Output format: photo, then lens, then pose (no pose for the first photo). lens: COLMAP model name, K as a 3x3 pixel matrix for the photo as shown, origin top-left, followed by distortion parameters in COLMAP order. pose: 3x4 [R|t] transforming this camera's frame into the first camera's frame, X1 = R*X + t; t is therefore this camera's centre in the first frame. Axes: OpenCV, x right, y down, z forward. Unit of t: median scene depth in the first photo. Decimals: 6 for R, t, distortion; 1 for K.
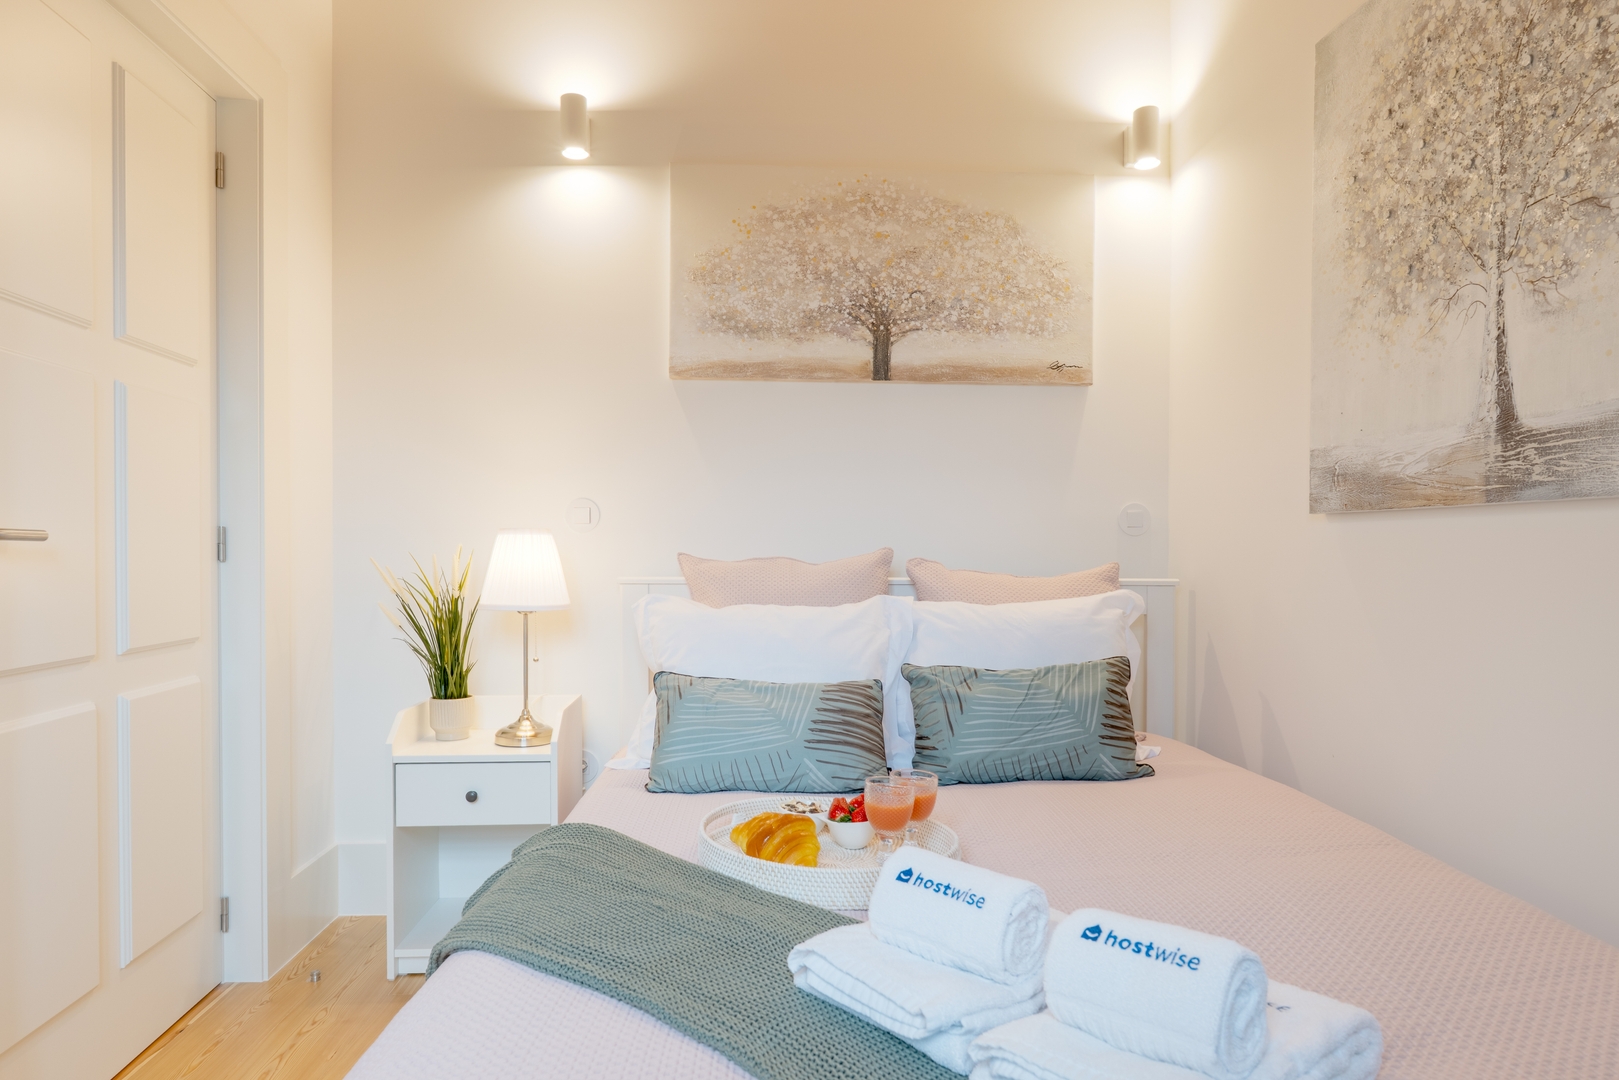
lens RADIAL K [[960.7, 0, 793.5], [0, 960.7, 552.5], [0, 0, 1]] dist [-0.015075, 0.007772]
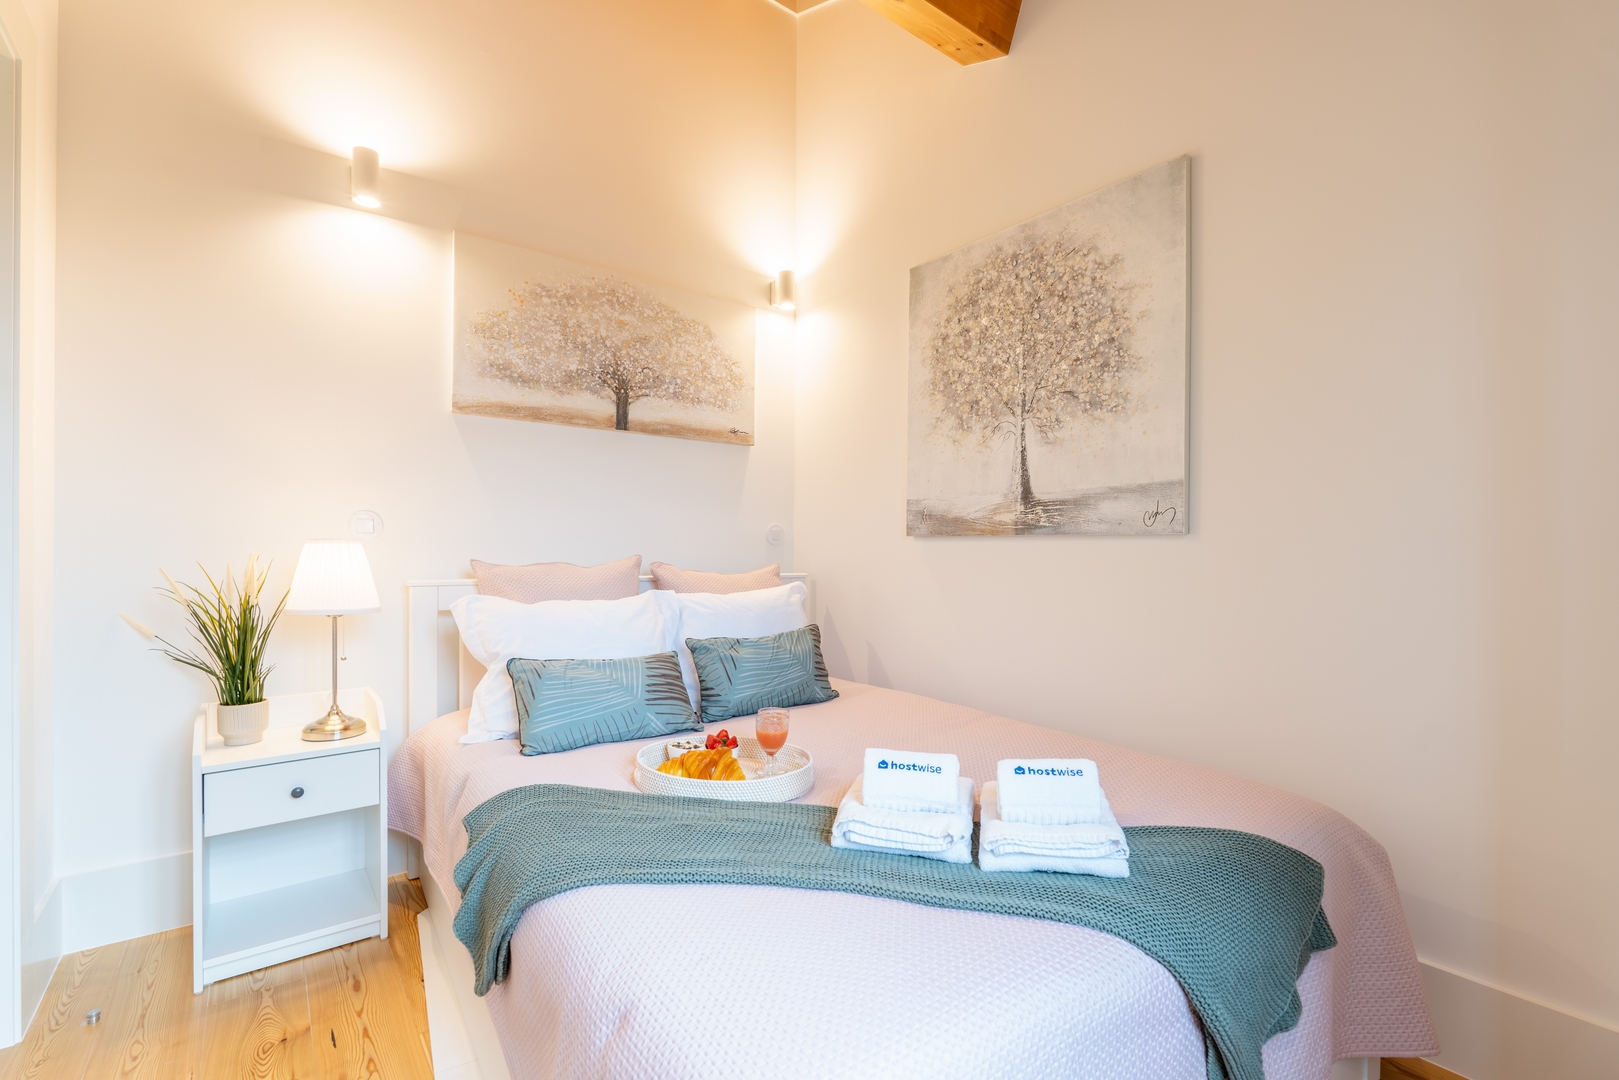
lens RADIAL K [[713.4, 0, 821.1], [0, 713.4, 542.7], [0, 0, 1]] dist [-0.010926, 0.002272]
pose [[0.817517, 0.006733, 0.575865, -0.331411], [-0.002652, 0.999965, -0.007926, -0.017522], [-0.575899, 0.004953, 0.817506, 0.026194]]
